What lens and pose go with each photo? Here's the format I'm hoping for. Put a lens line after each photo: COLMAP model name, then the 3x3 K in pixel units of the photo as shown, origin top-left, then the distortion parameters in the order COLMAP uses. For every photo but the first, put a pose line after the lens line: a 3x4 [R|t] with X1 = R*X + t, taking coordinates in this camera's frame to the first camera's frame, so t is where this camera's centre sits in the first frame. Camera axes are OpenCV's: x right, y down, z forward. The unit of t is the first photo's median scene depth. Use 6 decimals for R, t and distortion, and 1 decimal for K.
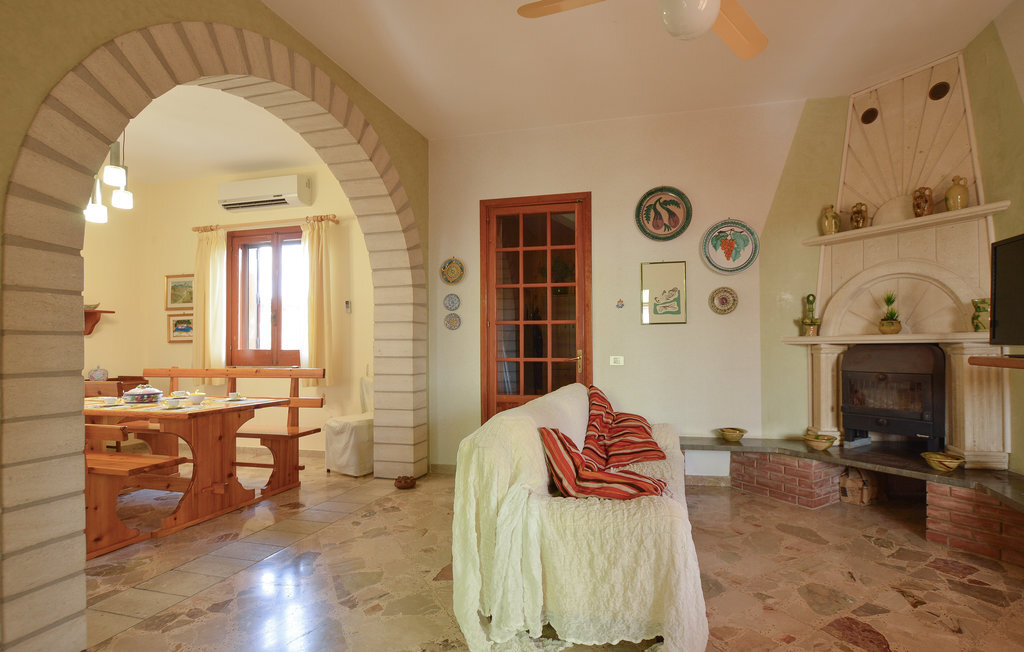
lens RADIAL K [[471.6, 0, 550.2], [0, 471.6, 340.4], [0, 0, 1]] dist [-0.023841, 0.001701]
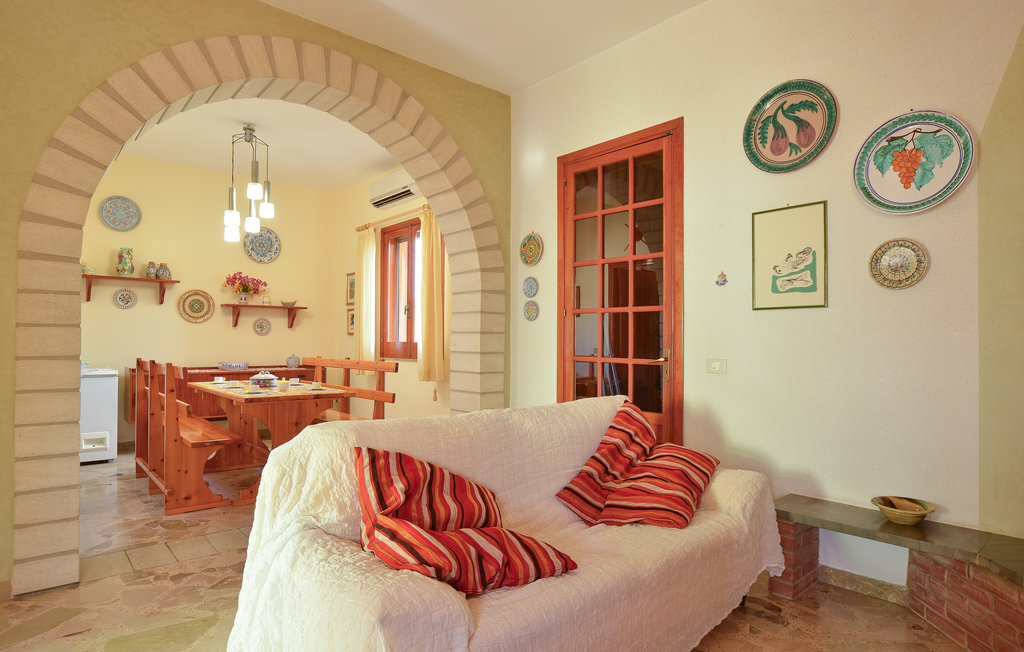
lens RADIAL K [[553.3, 0, 496.1], [0, 553.3, 335.7], [0, 0, 1]] dist [-0.015282, 0.001478]
pose [[0.817721, 0.007788, -0.575562, 0.344137], [-0.006115, 0.999970, 0.004843, -0.001161], [0.575582, -0.000440, 0.817744, 0.202572]]
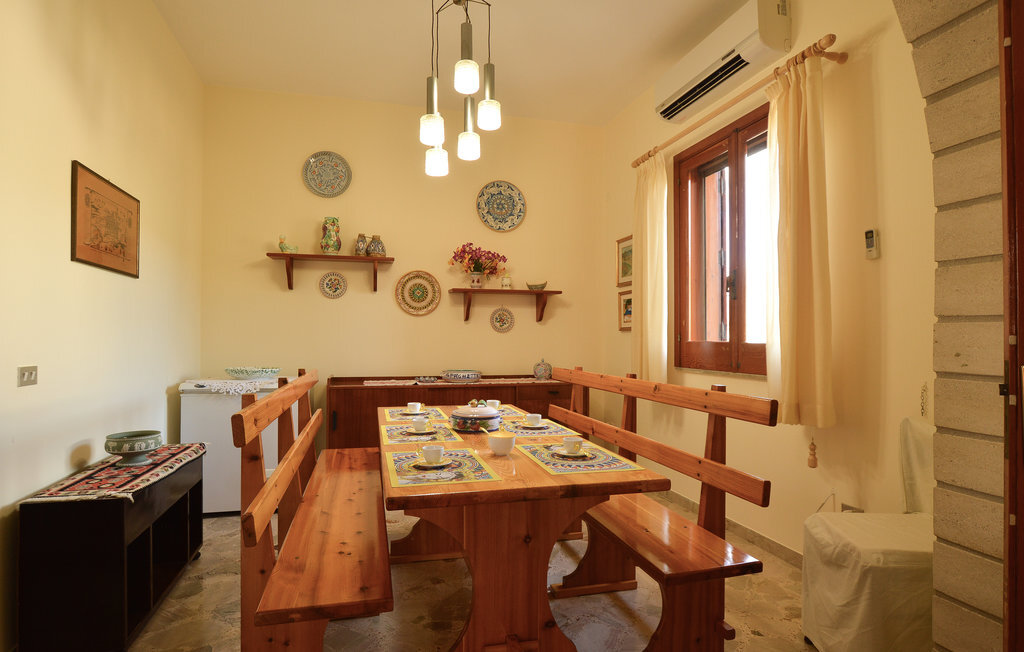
lens RADIAL K [[555.6, 0, 510.8], [0, 555.6, 327.3], [0, 0, 1]] dist [-0.024136, -0.000369]
pose [[0.500200, -0.004331, -0.865899, -0.222336], [0.000596, 0.999989, -0.004658, 0.006050], [0.865910, 0.001814, 0.500197, 0.634004]]
